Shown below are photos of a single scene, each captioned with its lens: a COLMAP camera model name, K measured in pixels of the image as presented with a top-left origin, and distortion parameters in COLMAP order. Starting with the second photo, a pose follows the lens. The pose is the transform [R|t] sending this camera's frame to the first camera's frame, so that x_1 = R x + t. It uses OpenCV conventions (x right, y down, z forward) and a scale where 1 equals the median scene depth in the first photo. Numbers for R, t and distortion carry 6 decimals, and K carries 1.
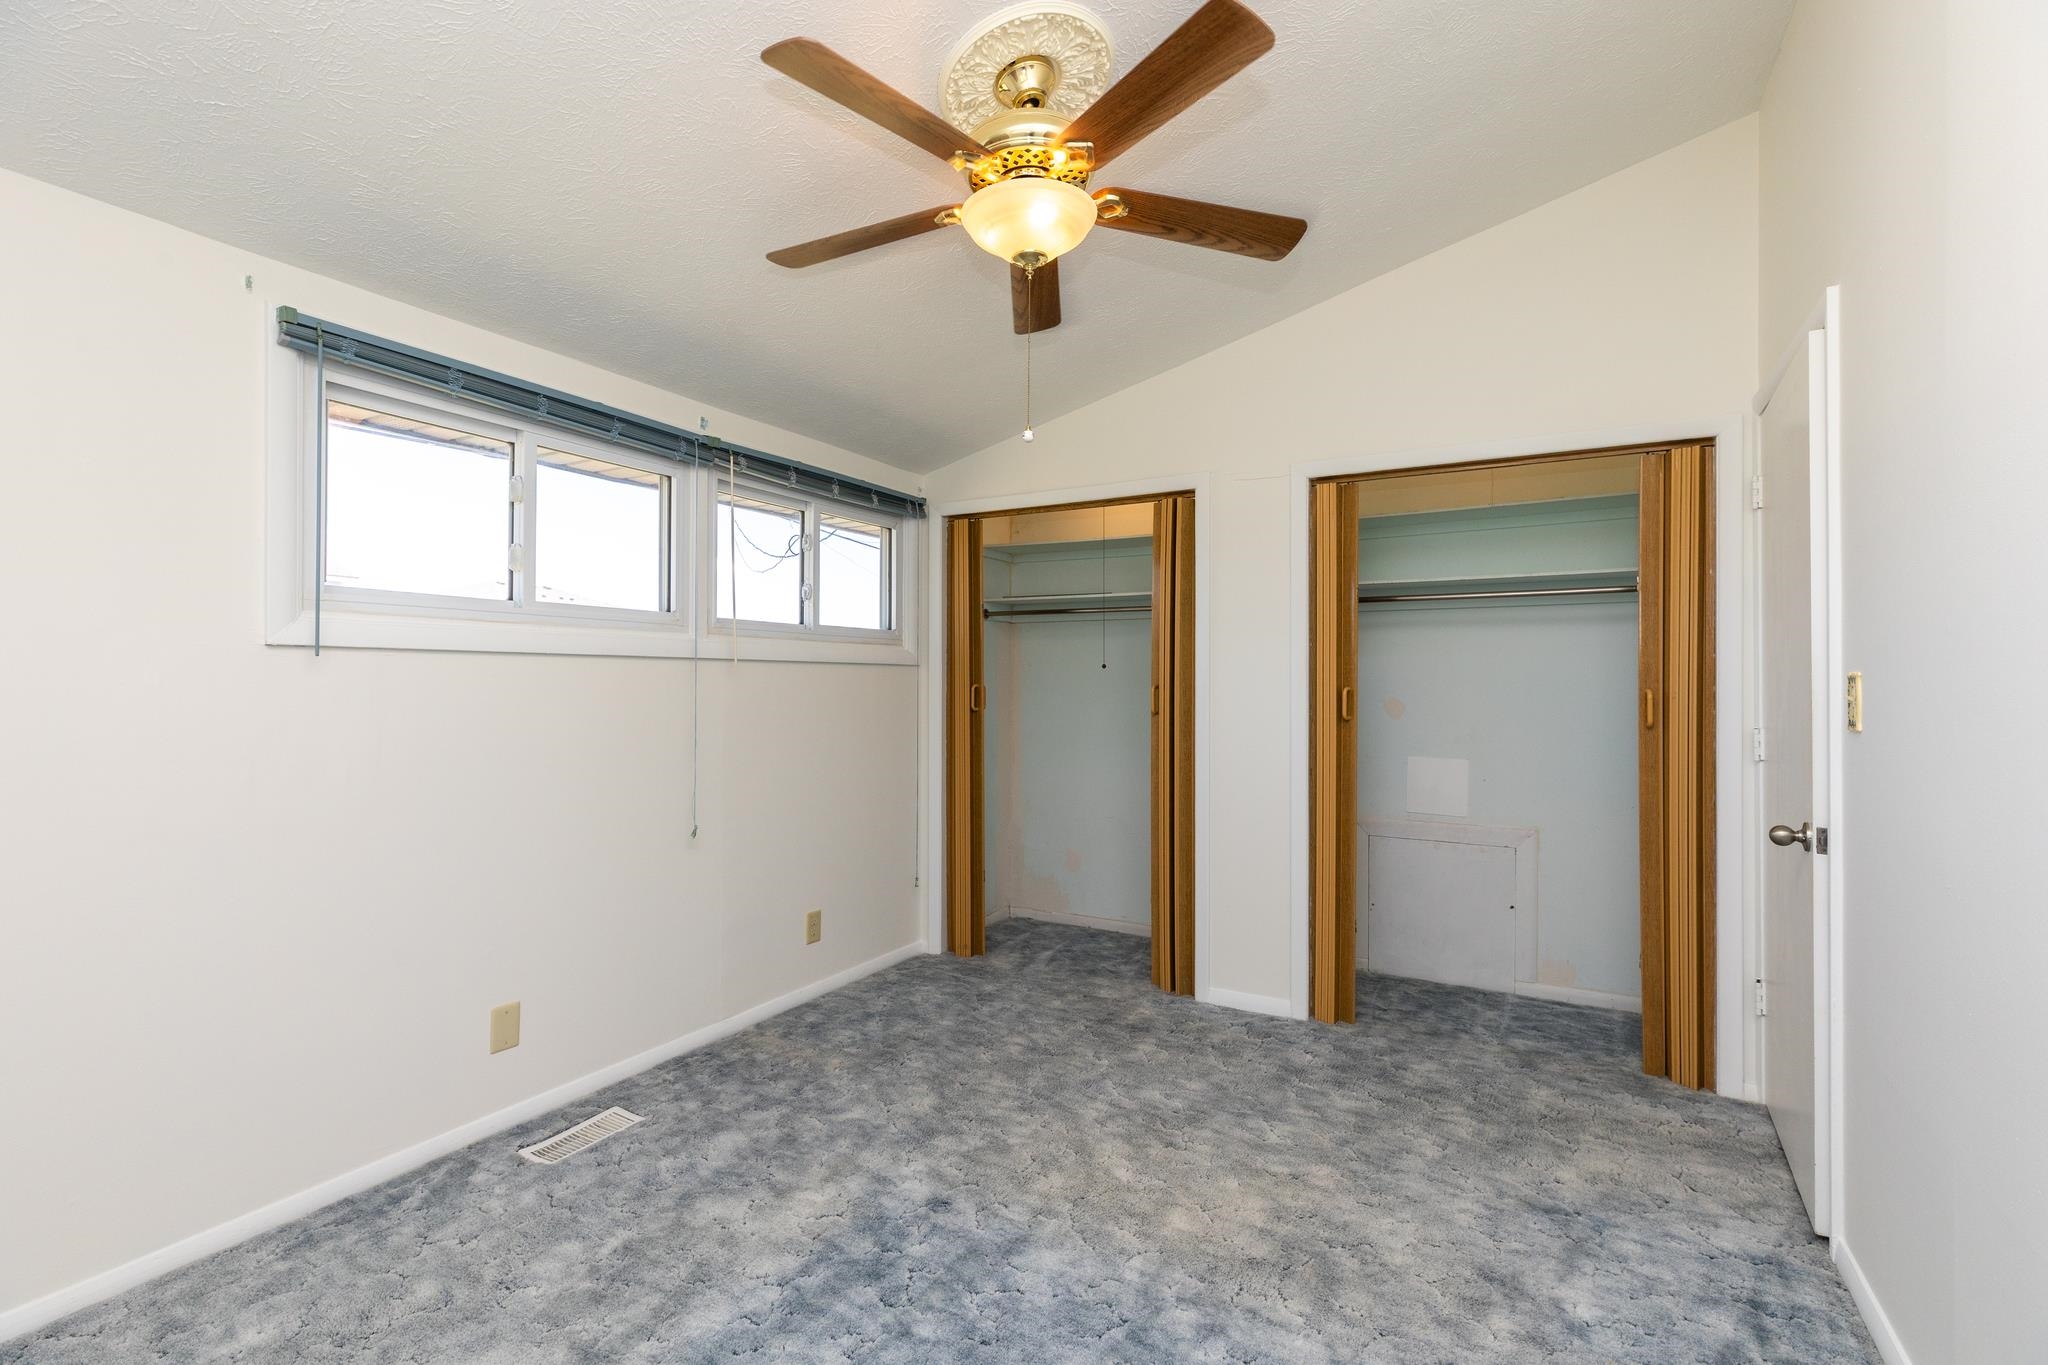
lens RADIAL K [[920.5, 0, 1007.2], [0, 920.5, 679.6], [0, 0, 1]] dist [0.007924, -0.001826]
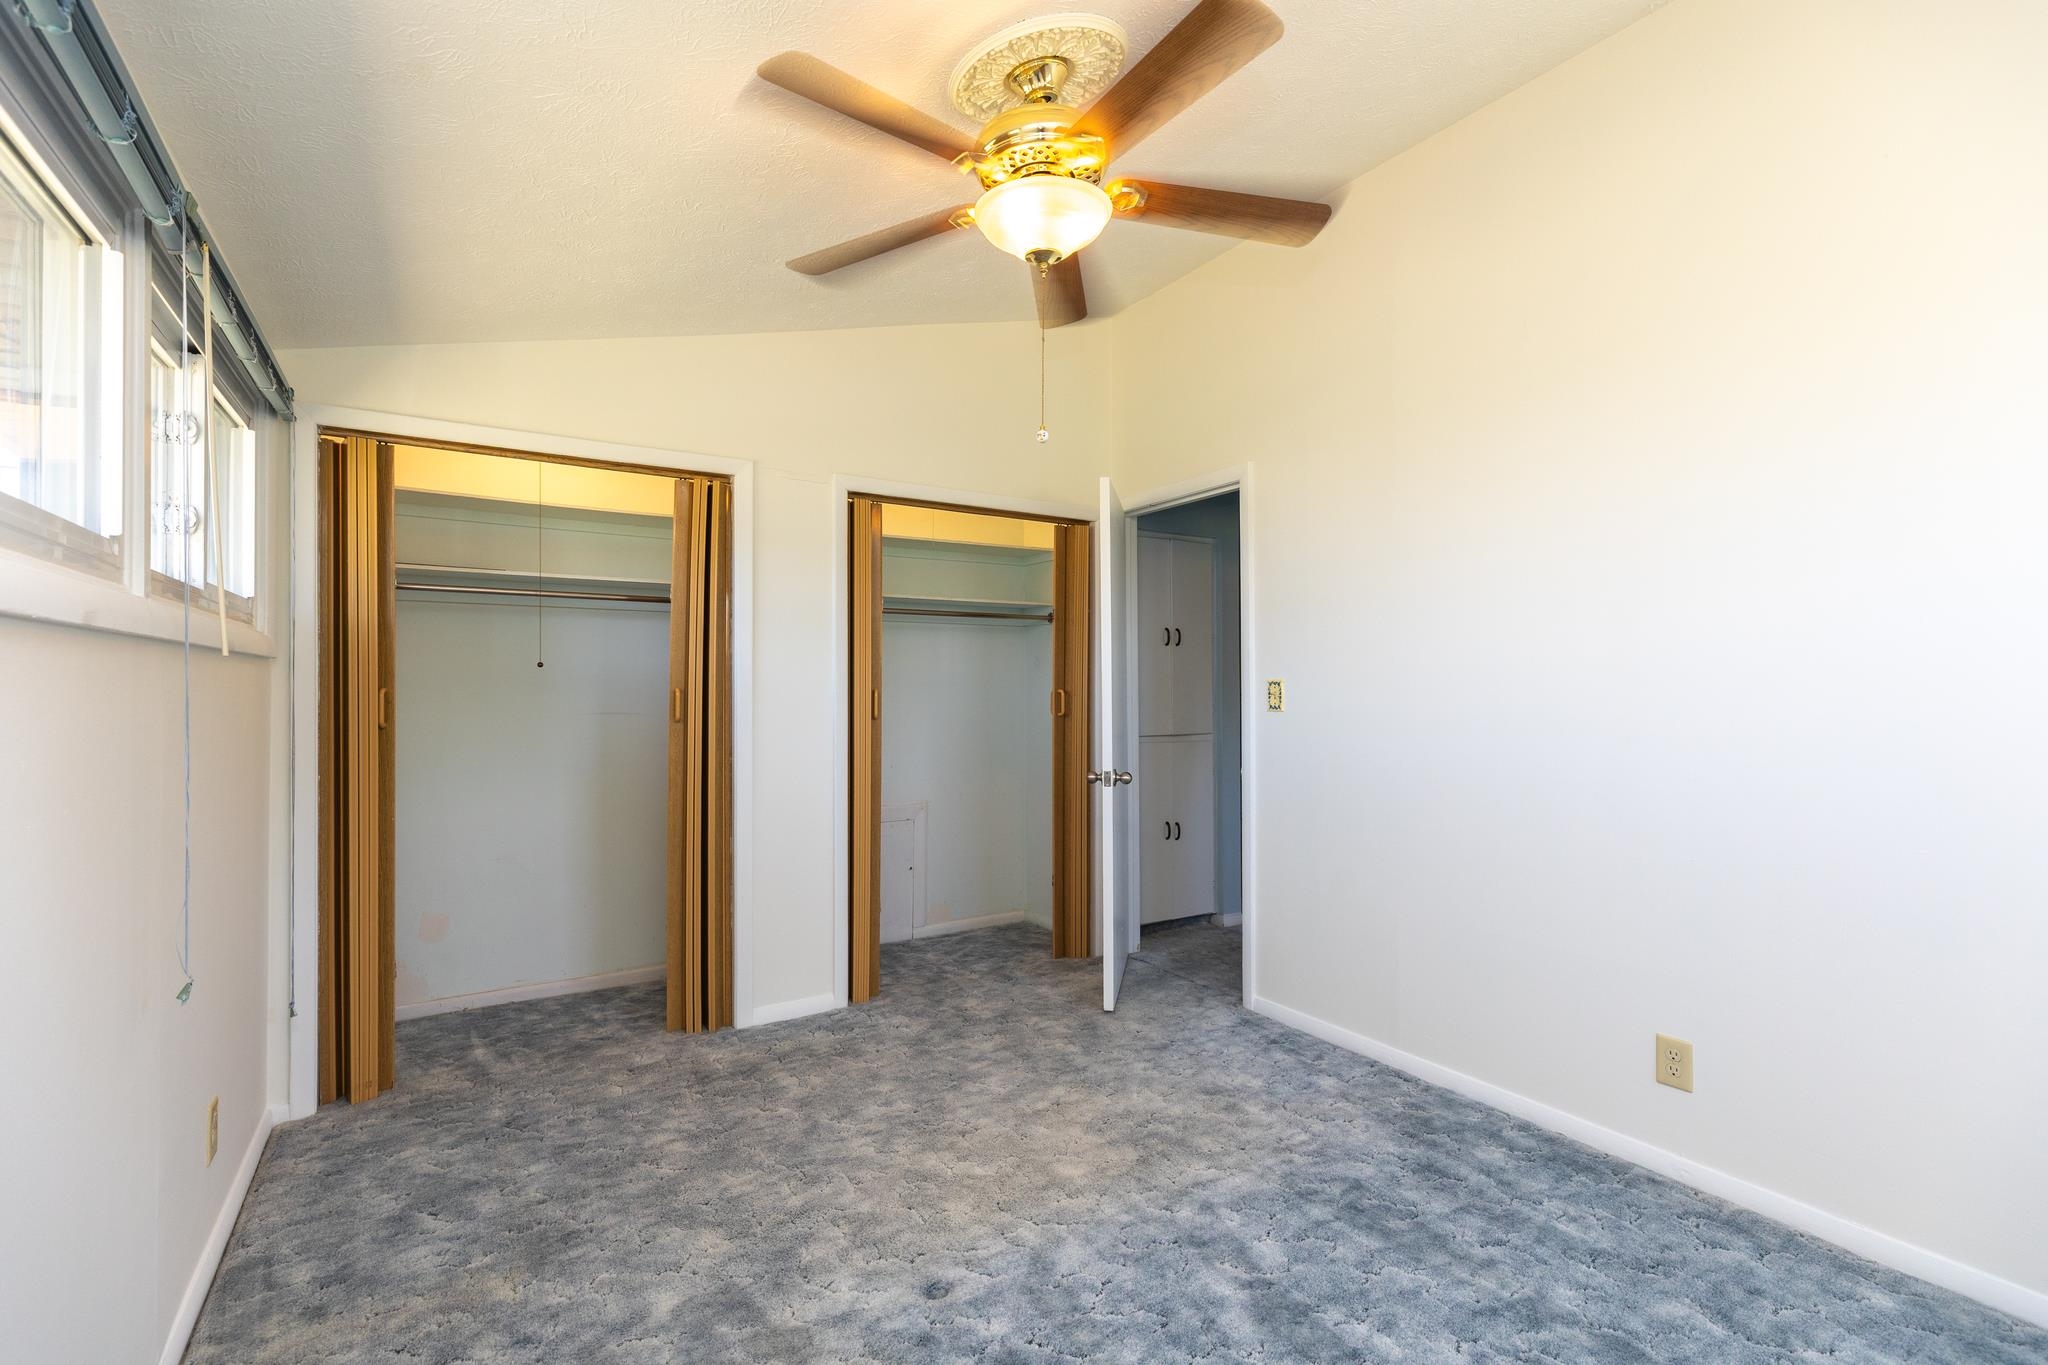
lens RADIAL K [[920.5, 0, 1028.2], [0, 920.5, 687.0], [0, 0, 1]] dist [0.007924, -0.001826]
pose [[0.457560, -0.004468, 0.889167, -0.583934], [-0.002702, 0.999976, 0.006416, -0.002444], [-0.889174, -0.005338, 0.457537, 0.383112]]
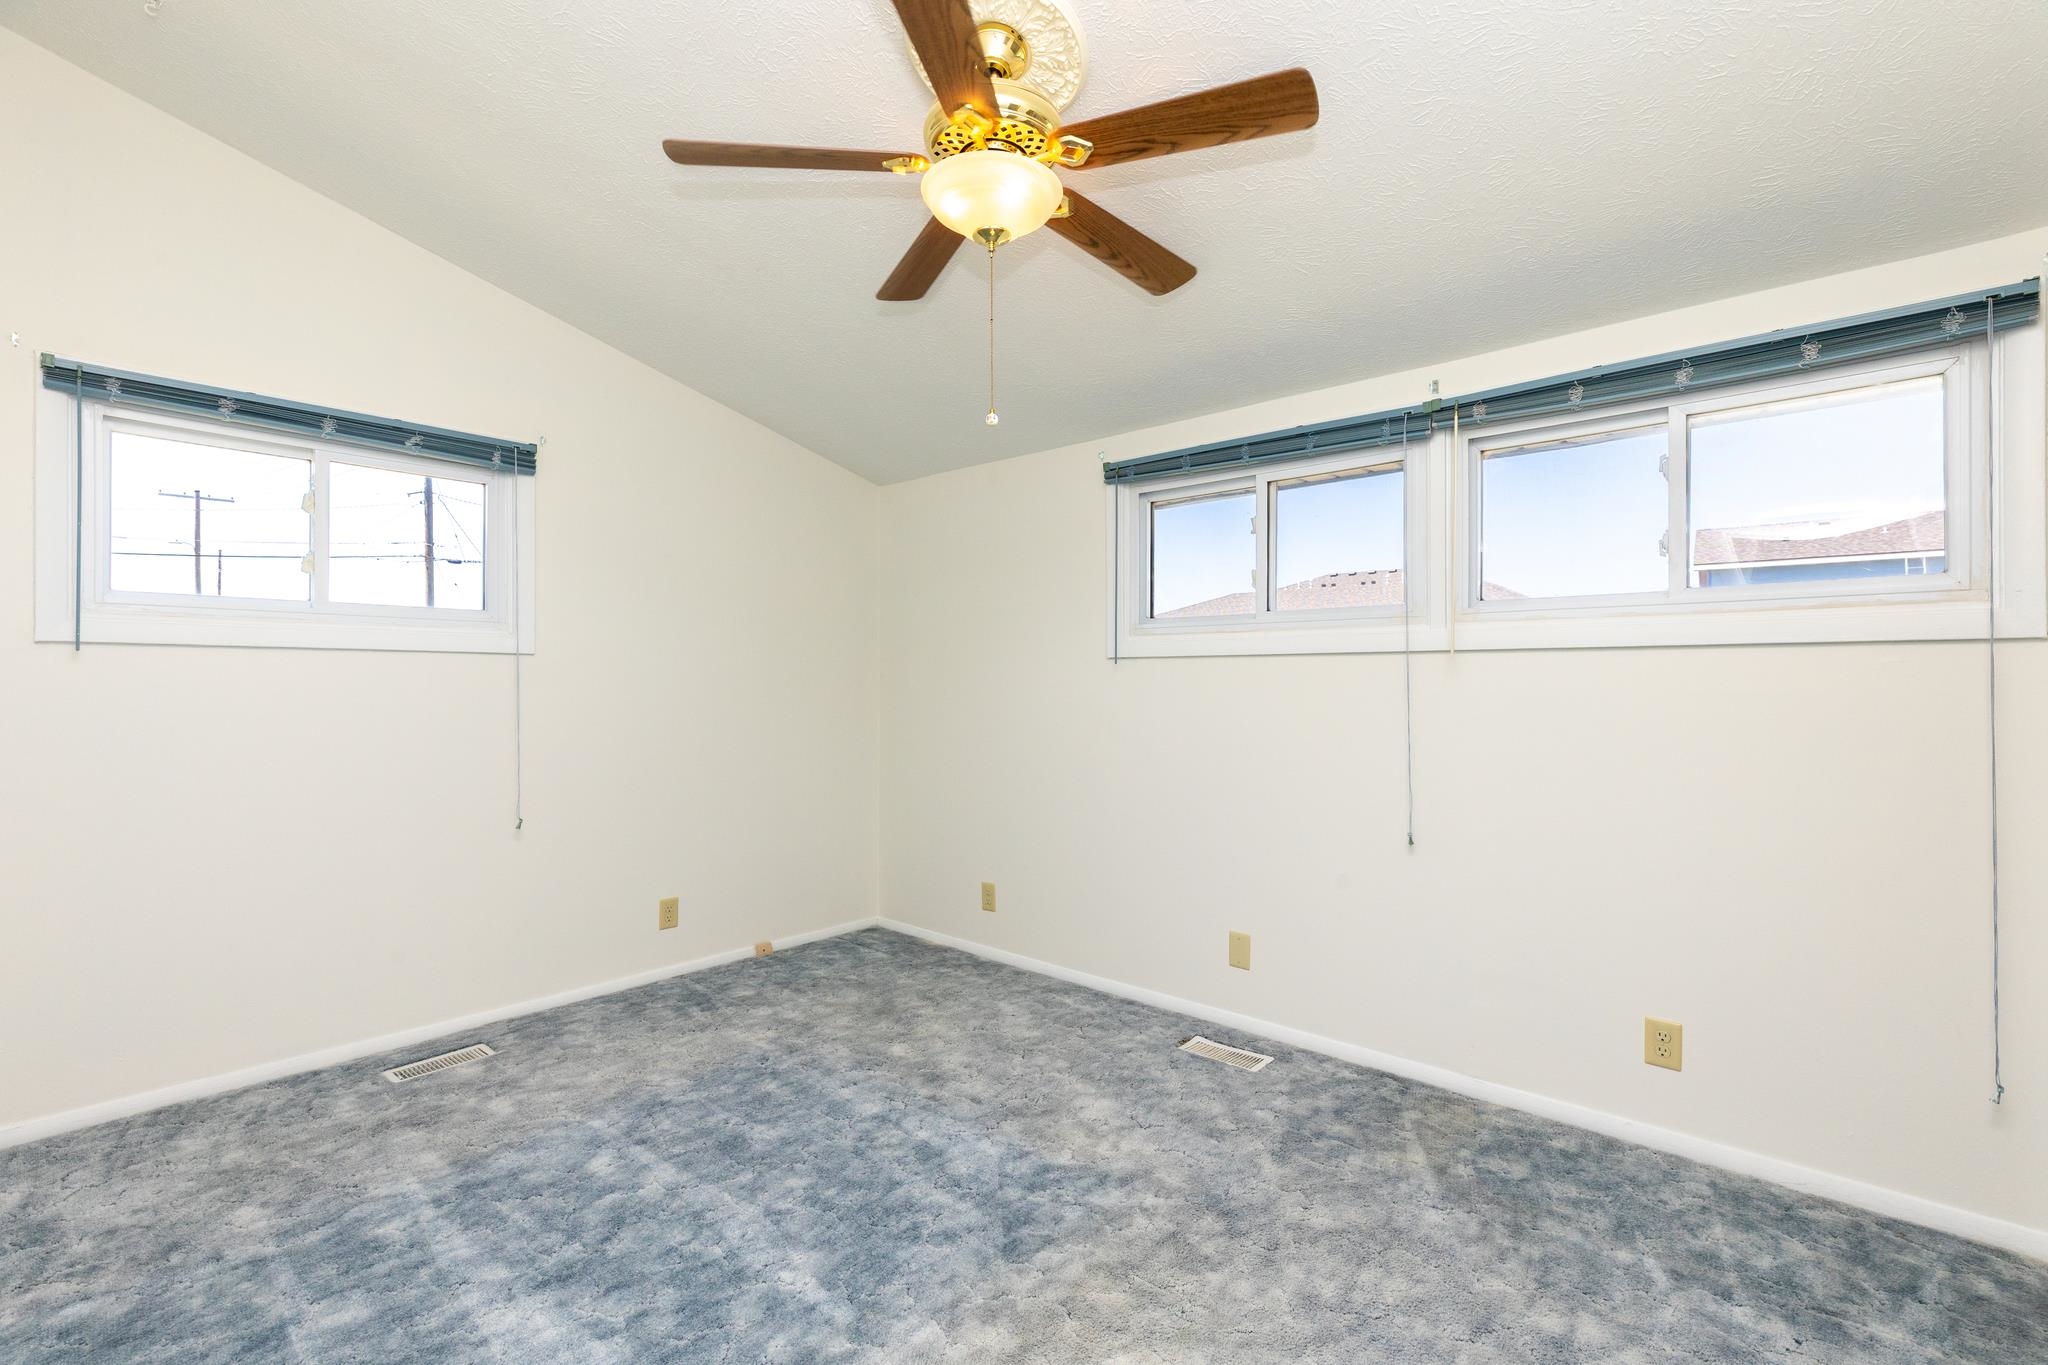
lens RADIAL K [[920.5, 0, 1037.6], [0, 920.5, 680.9], [0, 0, 1]] dist [0.007924, -0.001826]
pose [[-0.188068, -0.002276, -0.982153, 0.651686], [0.000645, 0.999997, -0.002441, 0.007812], [0.982156, -0.001093, -0.188066, 0.832848]]
